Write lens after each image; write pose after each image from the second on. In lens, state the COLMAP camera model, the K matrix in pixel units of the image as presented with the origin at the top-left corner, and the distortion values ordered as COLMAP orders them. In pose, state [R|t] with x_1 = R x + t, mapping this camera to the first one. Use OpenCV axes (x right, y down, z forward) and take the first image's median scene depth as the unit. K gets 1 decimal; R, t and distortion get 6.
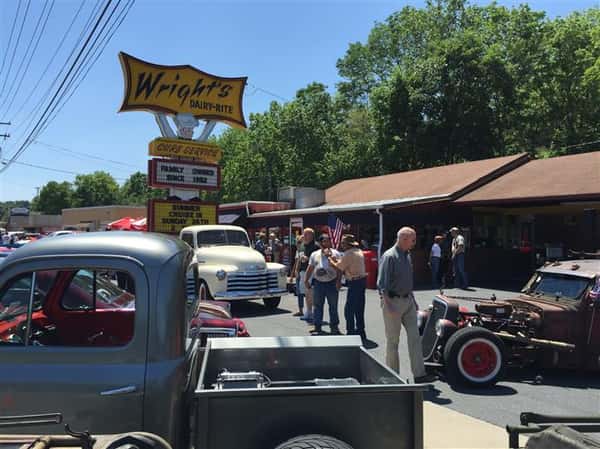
lens RADIAL K [[513.3, 0, 300.0], [0, 513.3, 224.5], [0, 0, 1]] dist [0.117935, 0.004740]
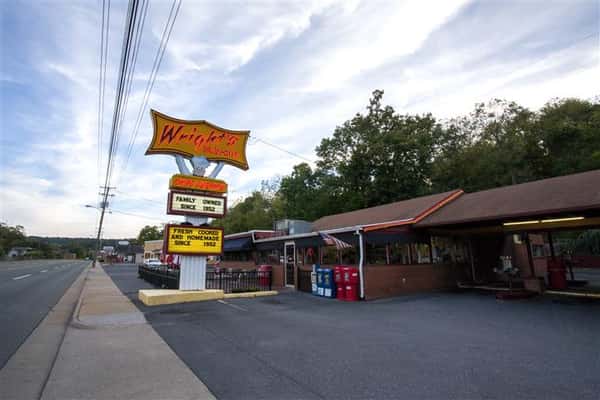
lens RADIAL K [[306.4, 0, 292.7], [0, 306.4, 200.0], [0, 0, 1]] dist [-0.079580, 0.000064]
pose [[0.999873, -0.015472, -0.003701, 0.005666], [0.014653, 0.986277, -0.164447, 0.013385], [0.006194, 0.164372, 0.986379, 0.292452]]
